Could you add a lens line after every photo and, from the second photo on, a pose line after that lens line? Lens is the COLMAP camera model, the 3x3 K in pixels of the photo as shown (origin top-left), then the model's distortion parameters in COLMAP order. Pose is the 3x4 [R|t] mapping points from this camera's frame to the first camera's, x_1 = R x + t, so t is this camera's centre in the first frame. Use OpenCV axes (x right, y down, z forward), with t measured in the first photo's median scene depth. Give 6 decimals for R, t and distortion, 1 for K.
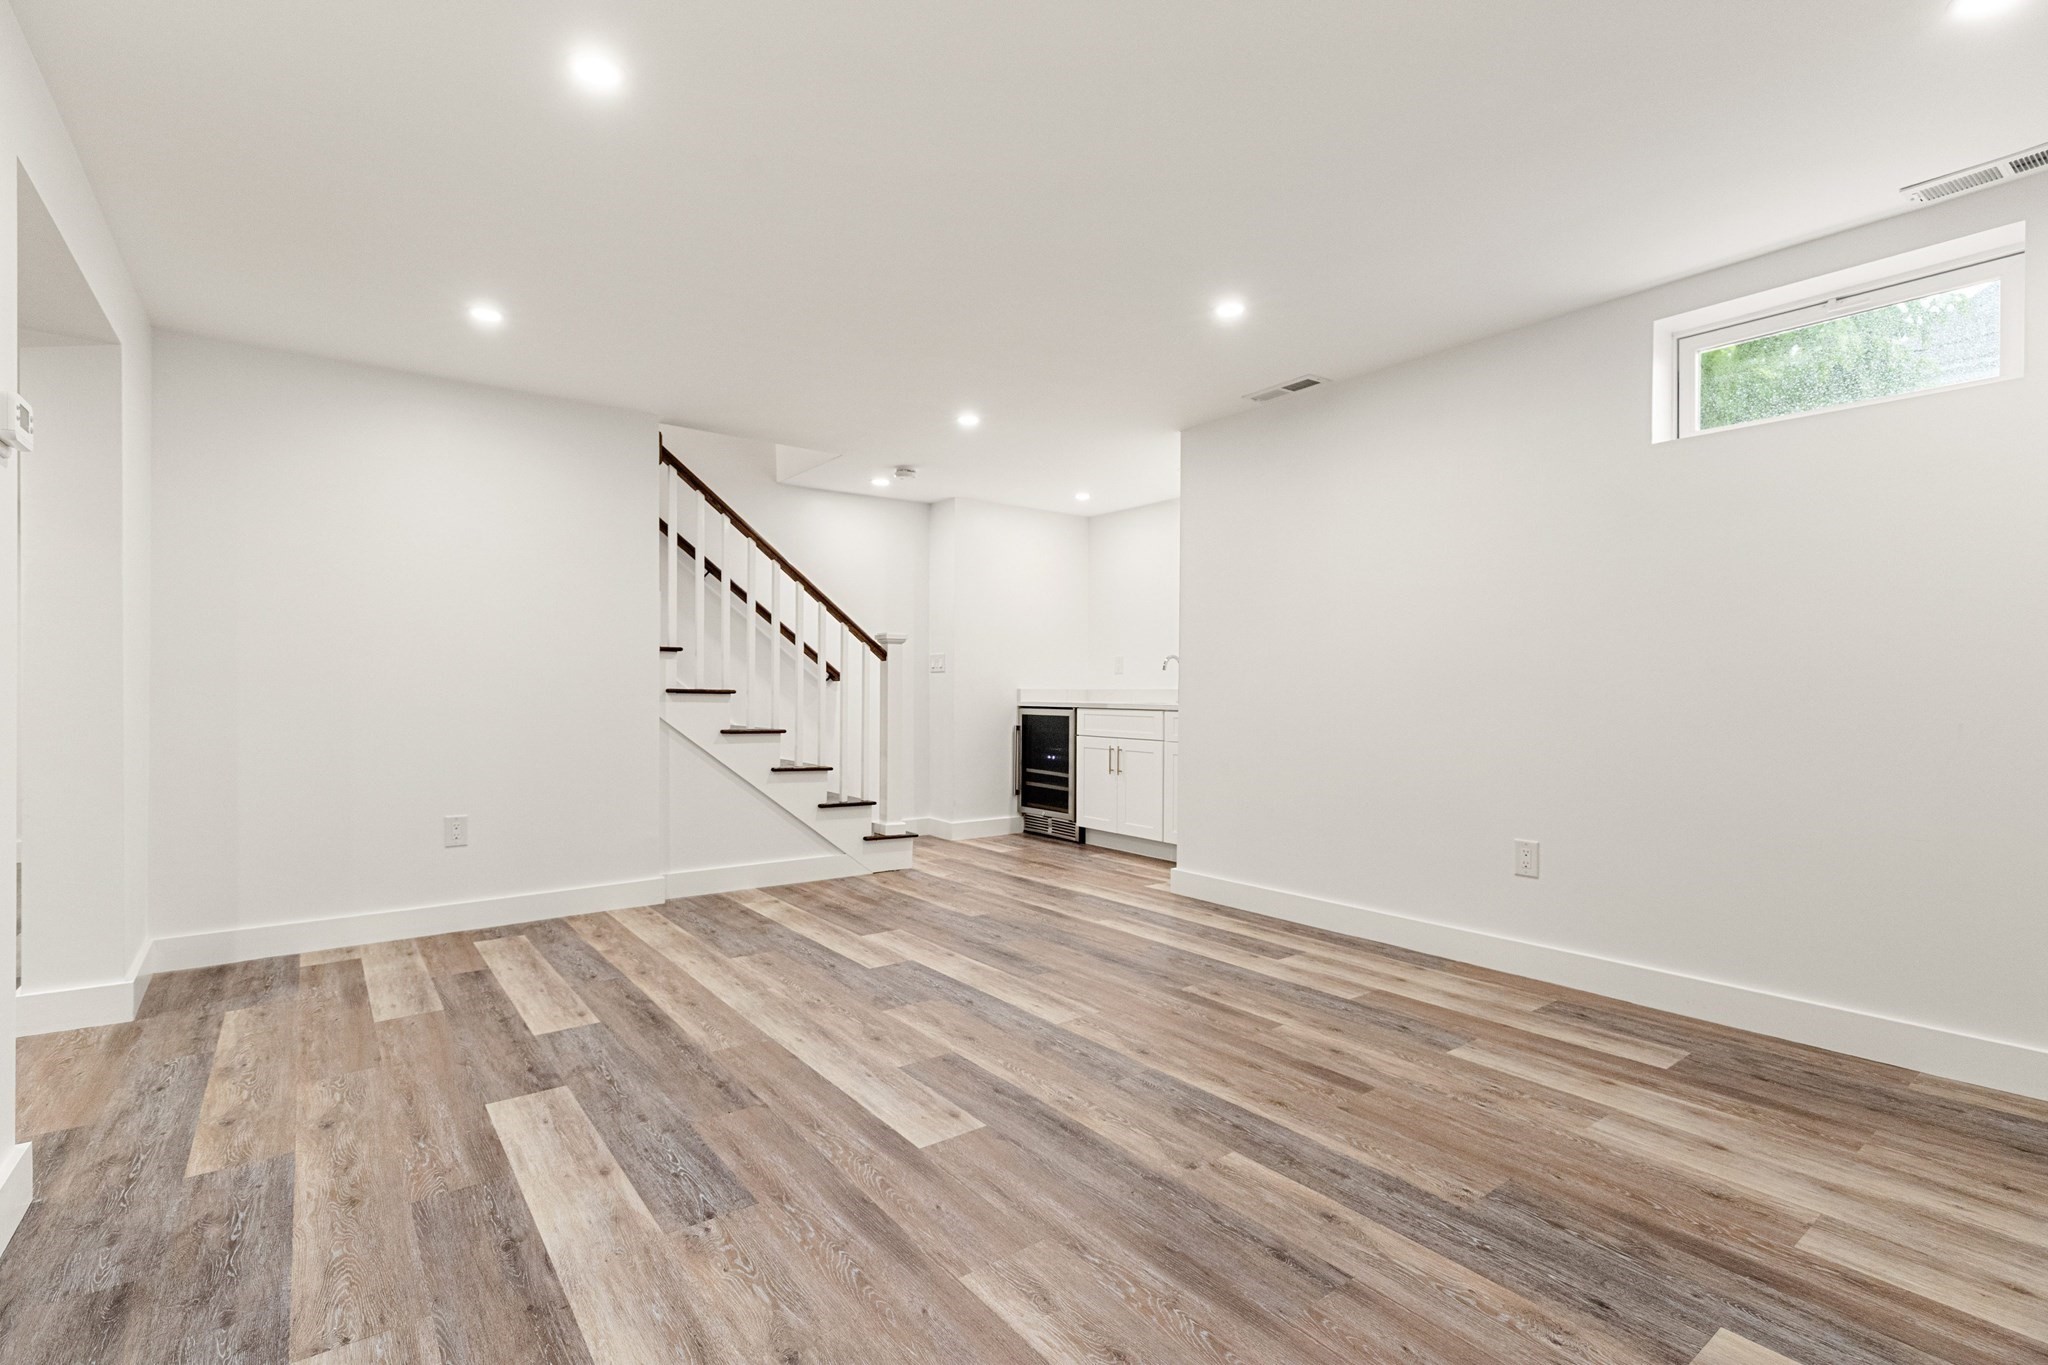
lens RADIAL K [[936.4, 0, 998.3], [0, 936.4, 697.6], [0, 0, 1]] dist [0.008606, -0.001630]
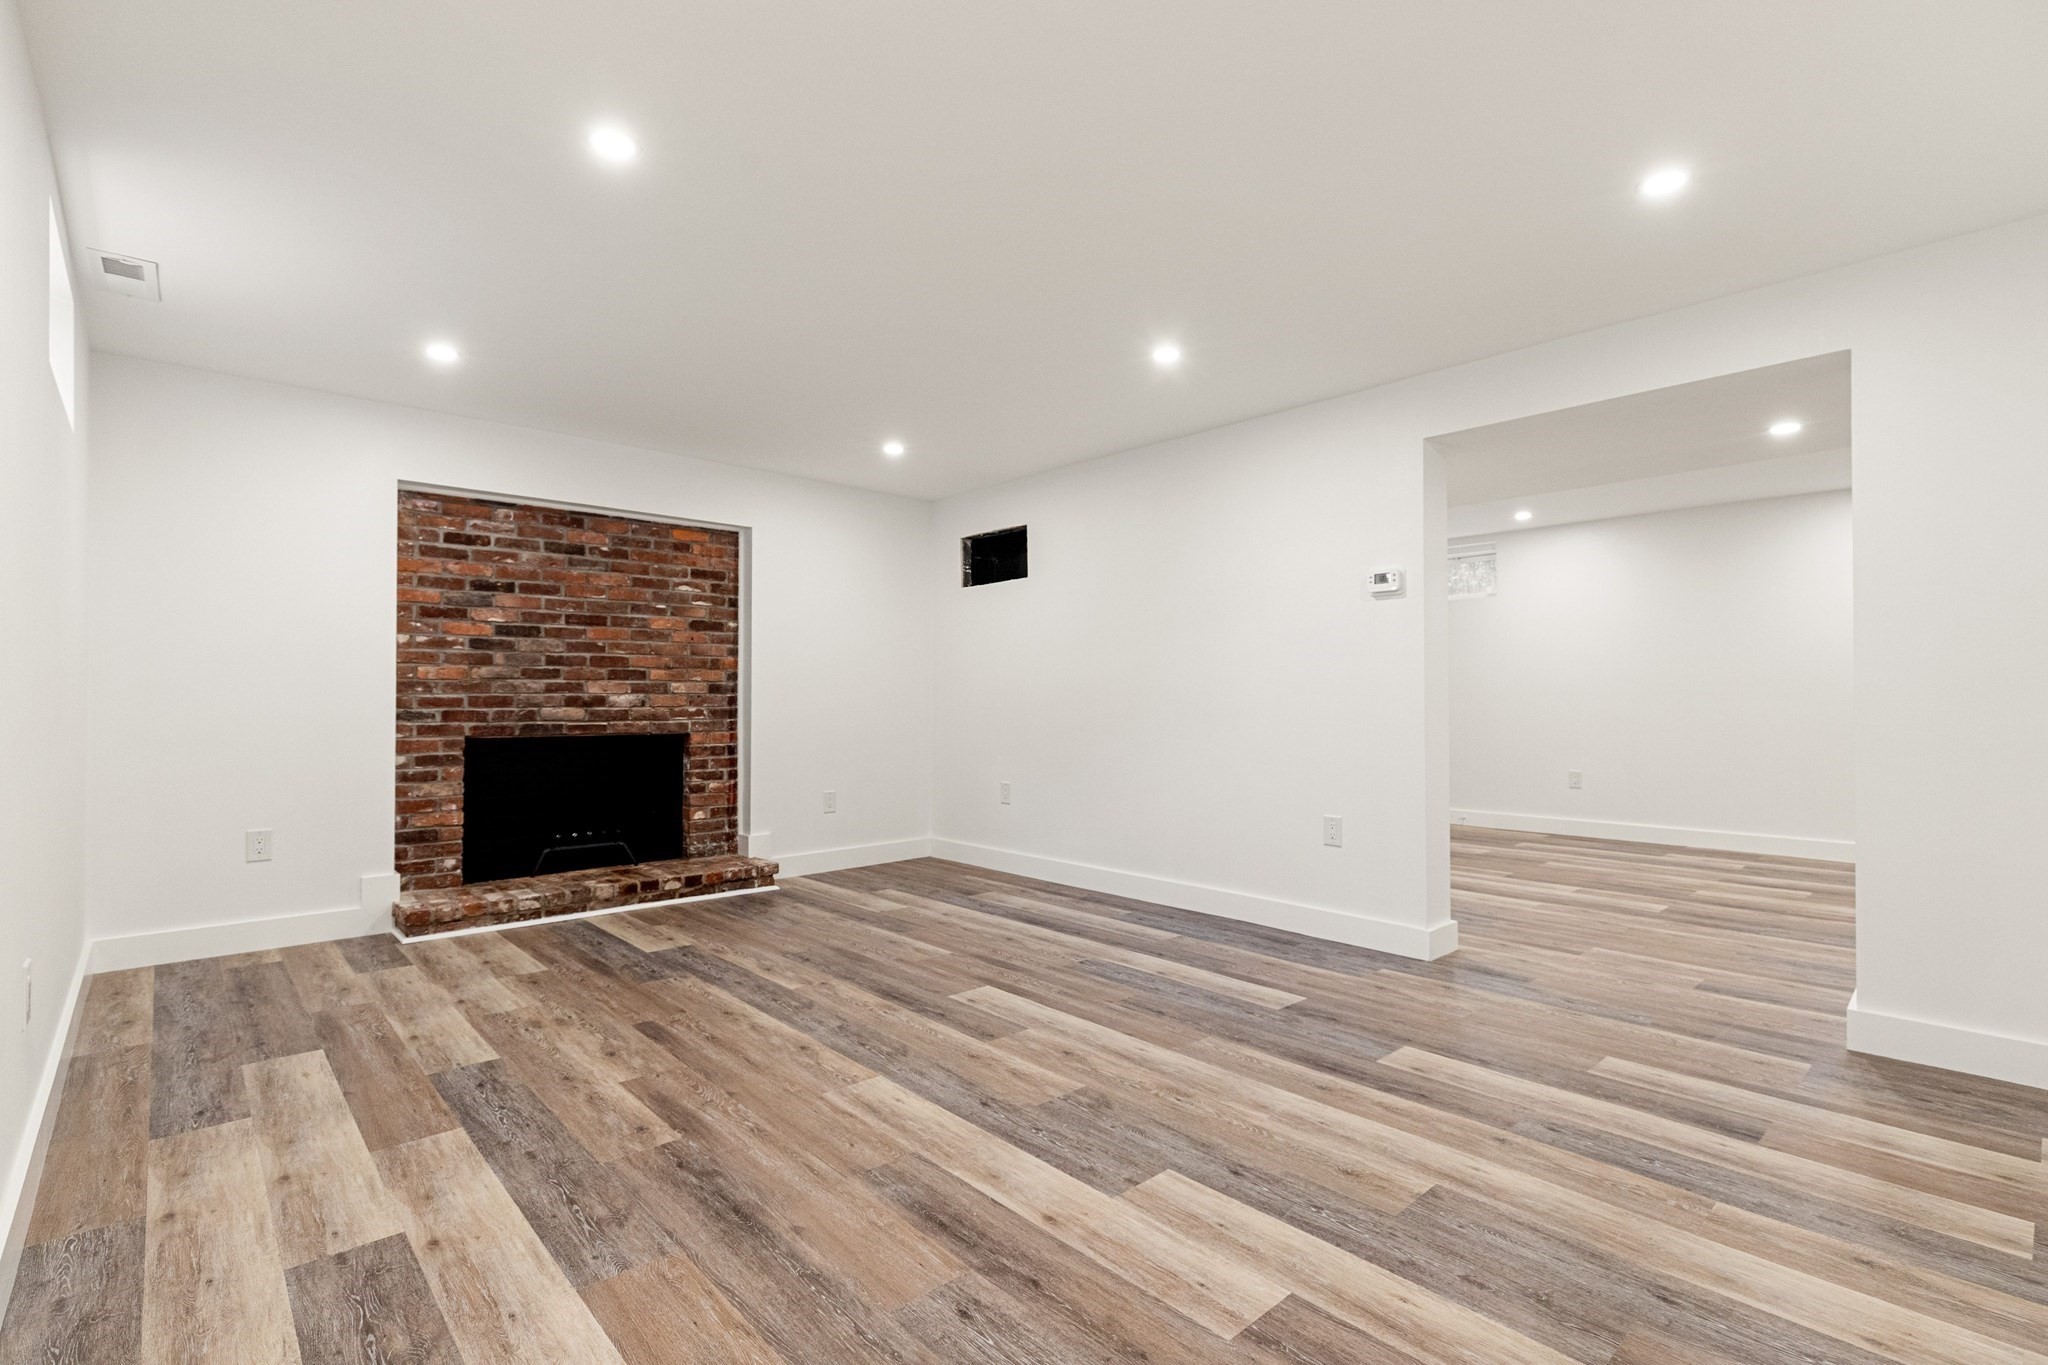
lens RADIAL K [[936.4, 0, 1018.4], [0, 936.4, 691.6], [0, 0, 1]] dist [0.008606, -0.001630]
pose [[-0.994270, -0.004960, -0.106786, 0.030061], [-0.005011, 0.999987, 0.000208, -0.019559], [0.106783, 0.000742, -0.994282, 2.019183]]
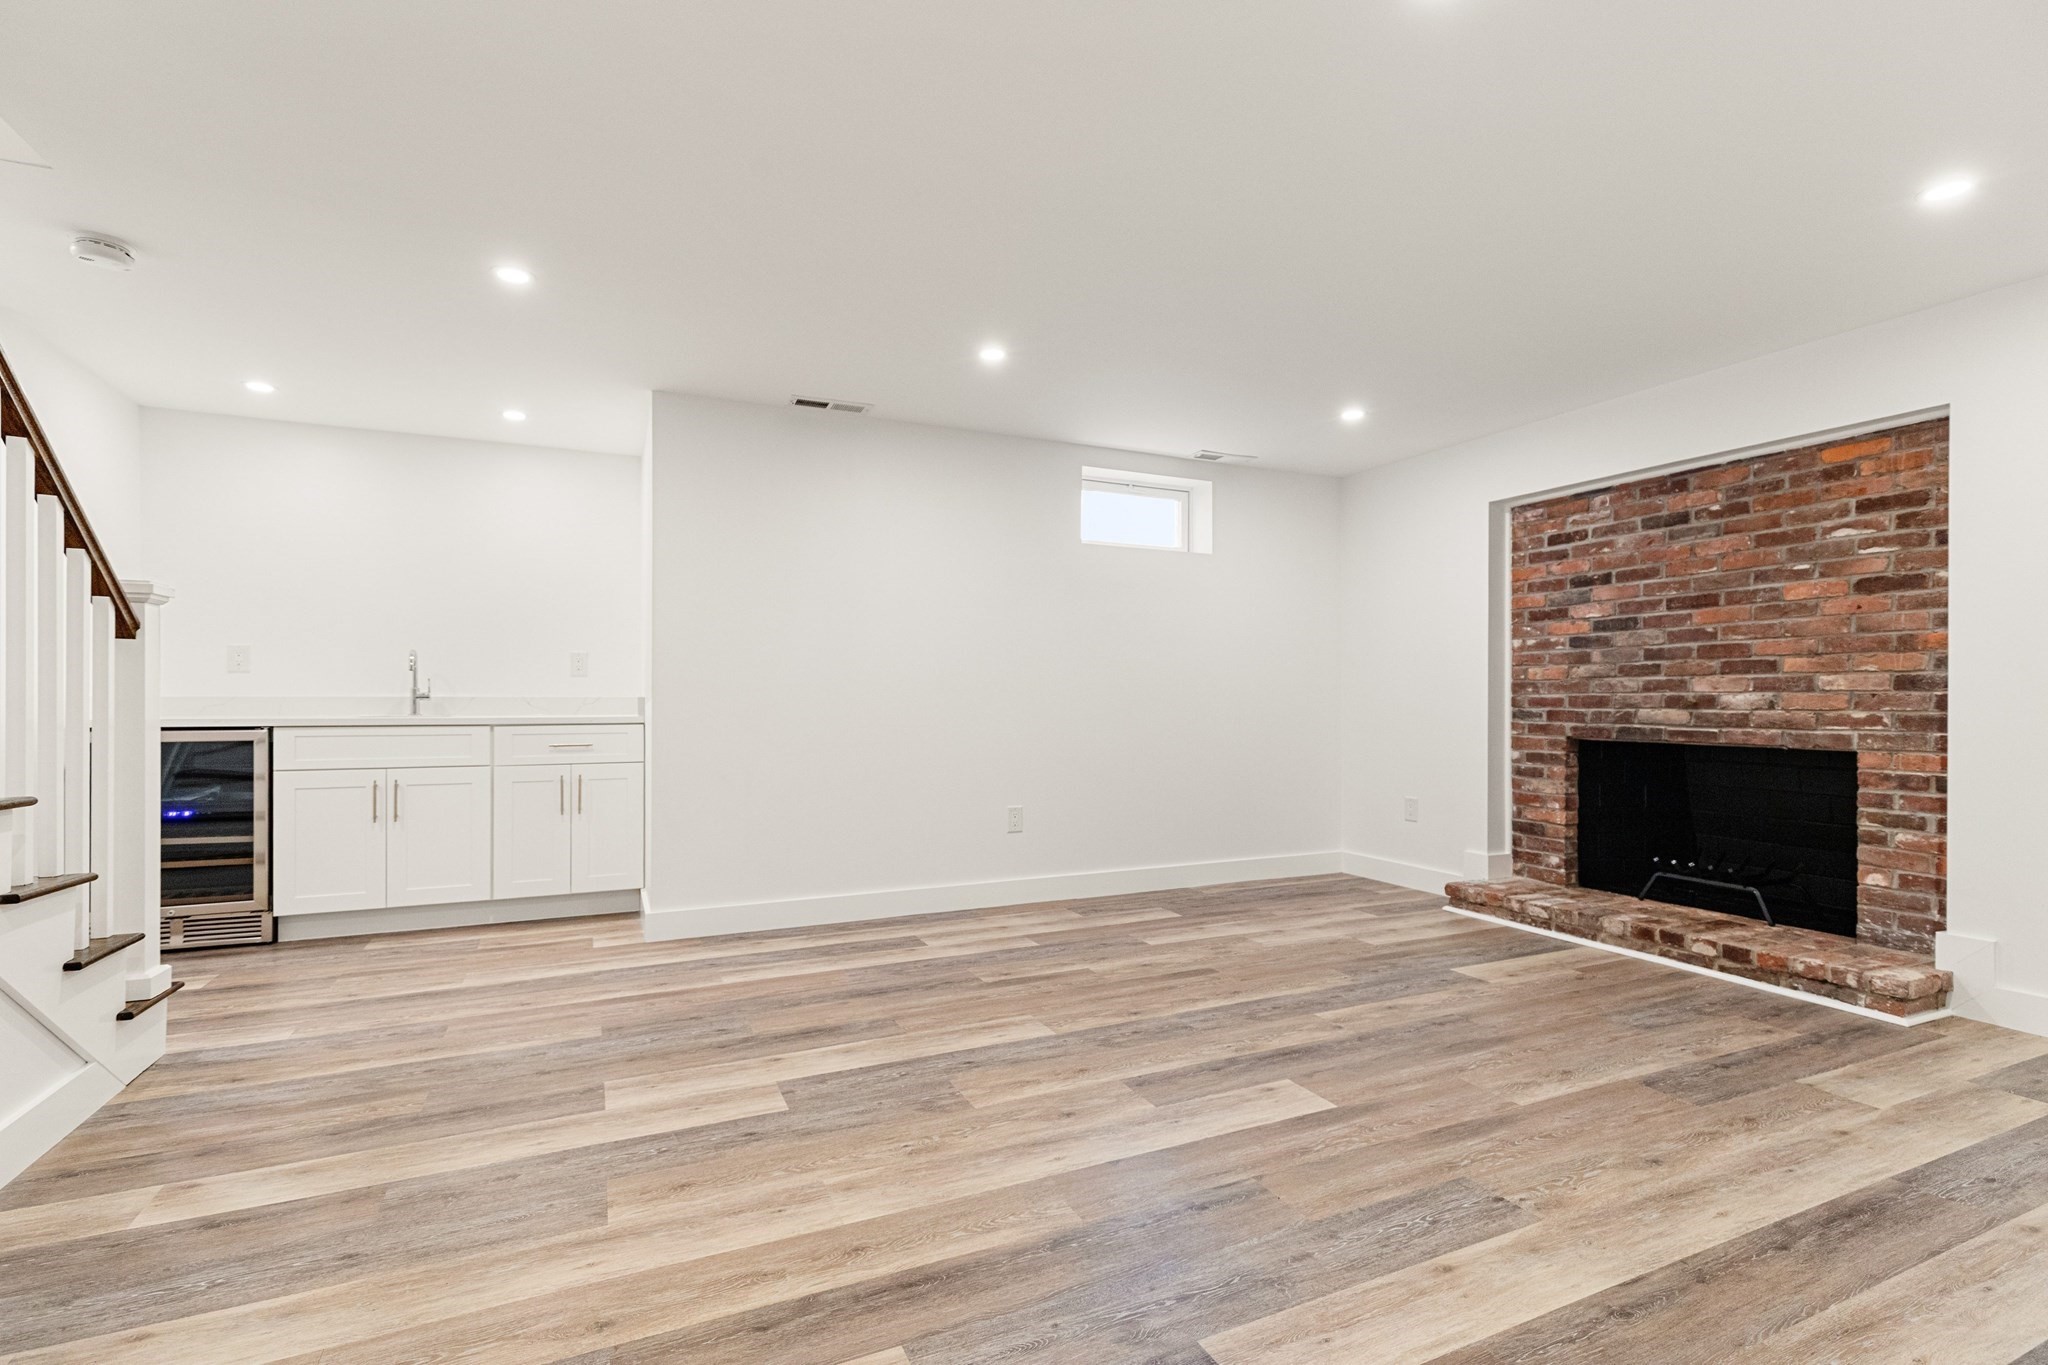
lens RADIAL K [[936.4, 0, 1013.6], [0, 936.4, 707.4], [0, 0, 1]] dist [0.008606, -0.001630]
pose [[0.200490, -0.012036, 0.979622, -0.979017], [0.007146, 0.999916, 0.010823, -0.011432], [-0.979670, 0.004830, 0.200559, 0.893952]]
